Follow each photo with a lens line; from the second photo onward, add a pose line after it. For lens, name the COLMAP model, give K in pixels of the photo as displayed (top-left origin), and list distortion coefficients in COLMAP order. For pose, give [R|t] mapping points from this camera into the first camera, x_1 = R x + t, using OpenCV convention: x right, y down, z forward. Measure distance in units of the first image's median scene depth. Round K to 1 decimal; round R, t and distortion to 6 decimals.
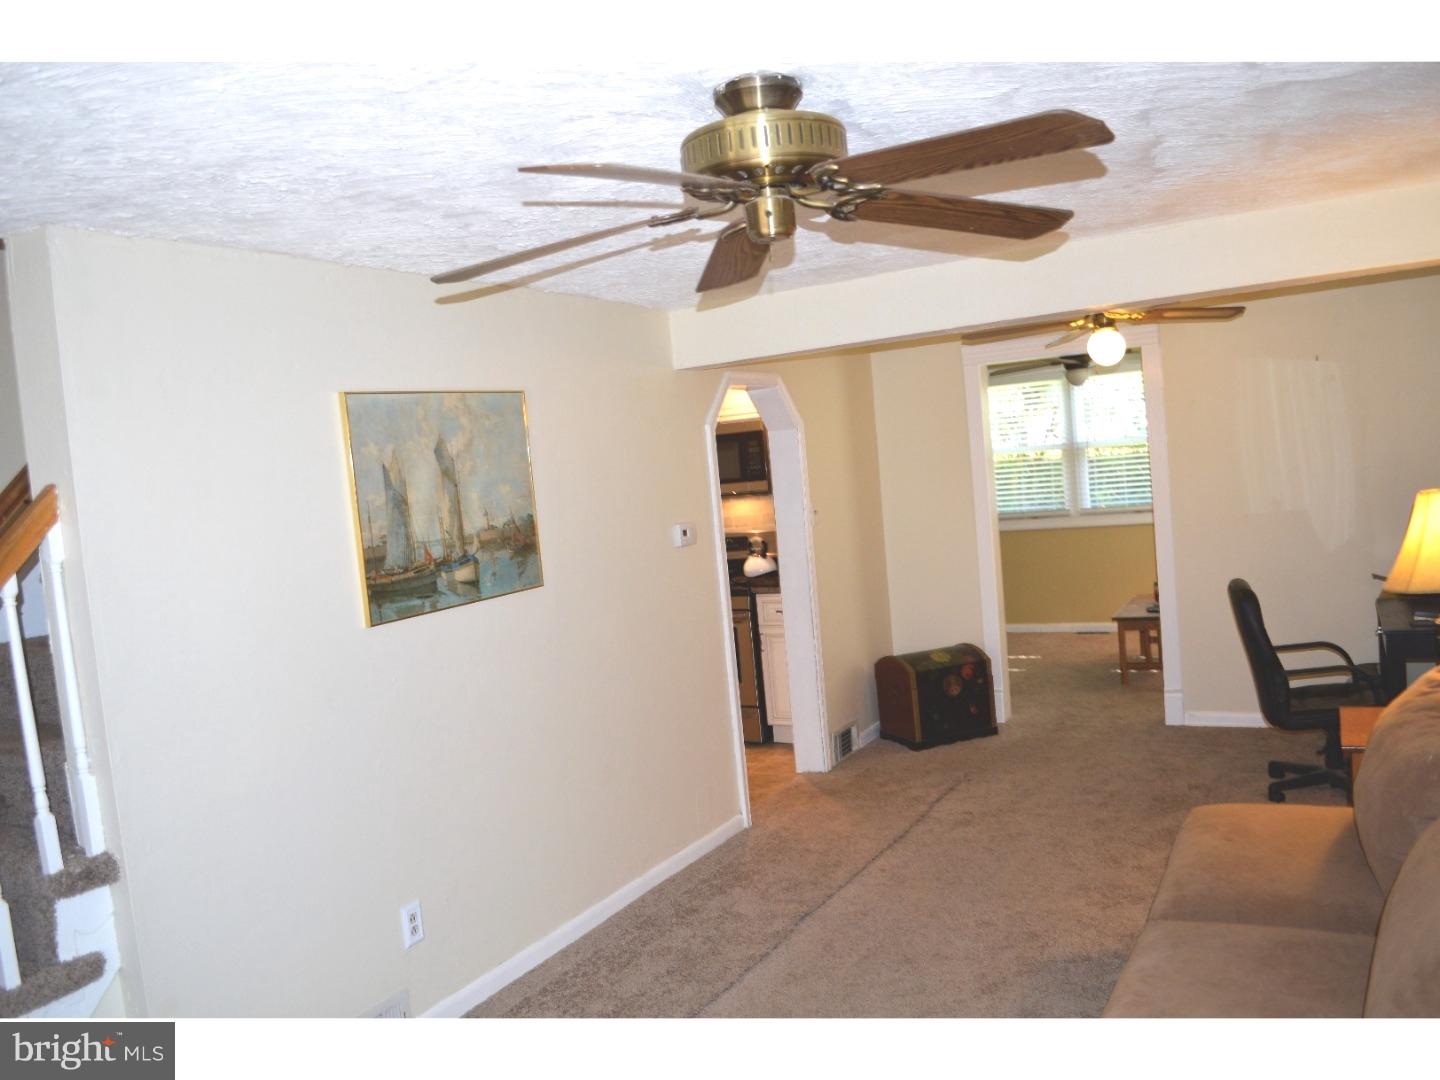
lens RADIAL K [[1157.1, 0, 723.7], [0, 1157.1, 561.4], [0, 0, 1]] dist [-0.082098, 0.007444]
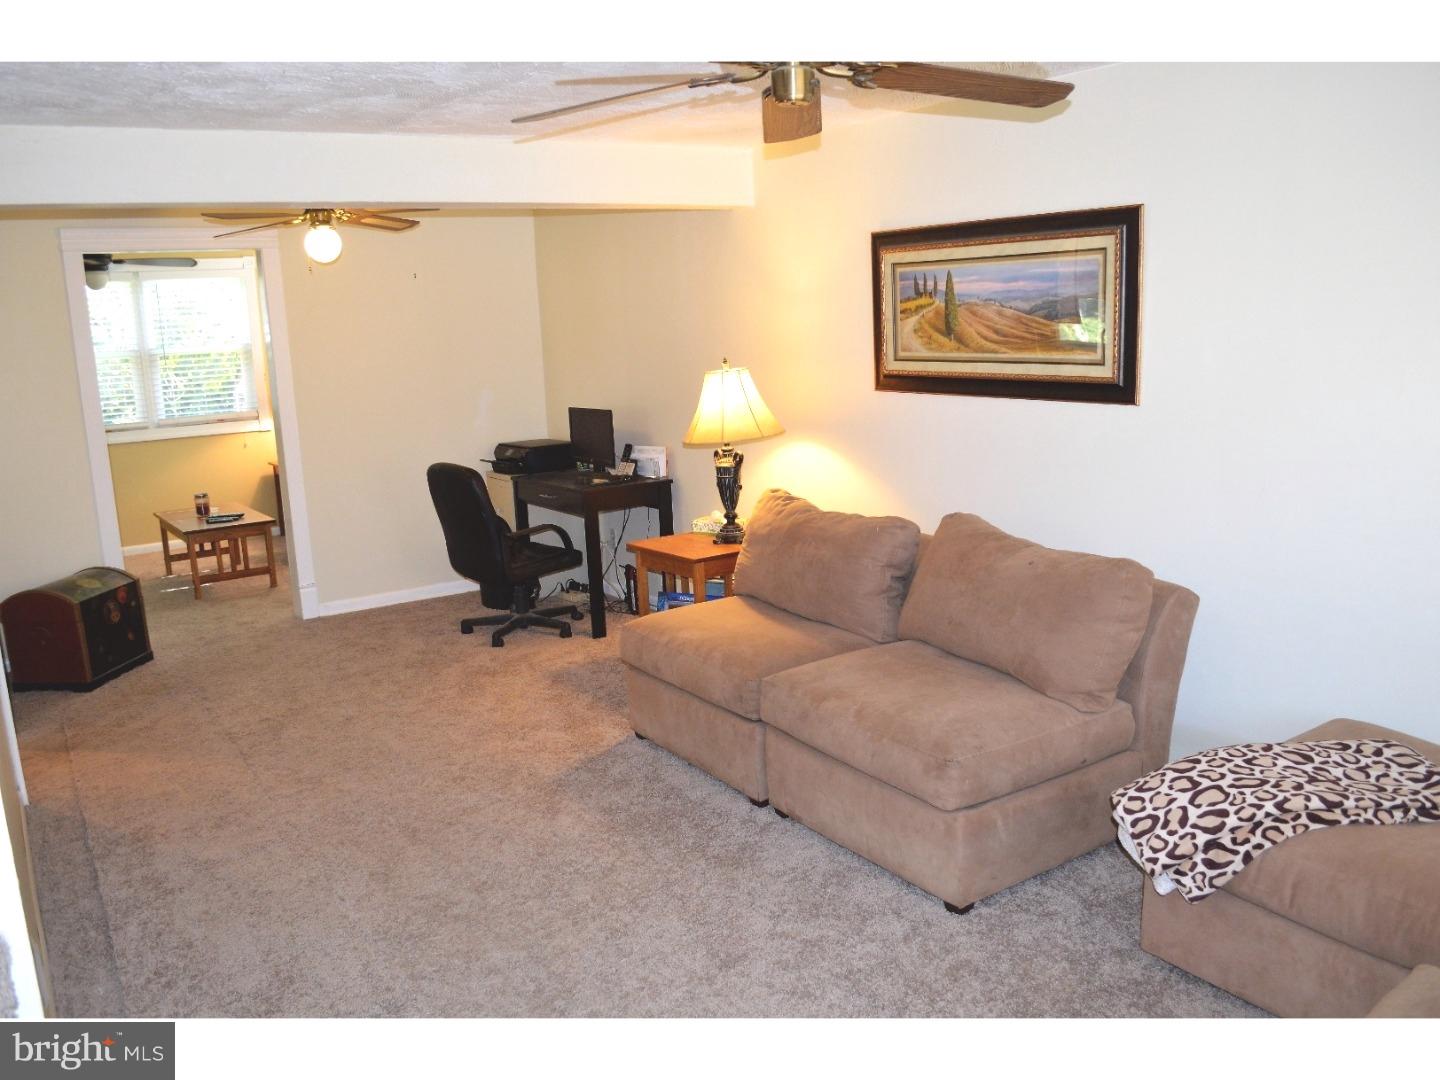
lens RADIAL K [[1157.1, 0, 723.7], [0, 1157.1, 561.4], [0, 0, 1]] dist [-0.082098, 0.007444]
pose [[0.456748, -0.112836, 0.882411, -0.365912], [0.071503, 0.993370, 0.090014, 0.024778], [-0.886718, 0.021981, 0.461788, 0.183080]]
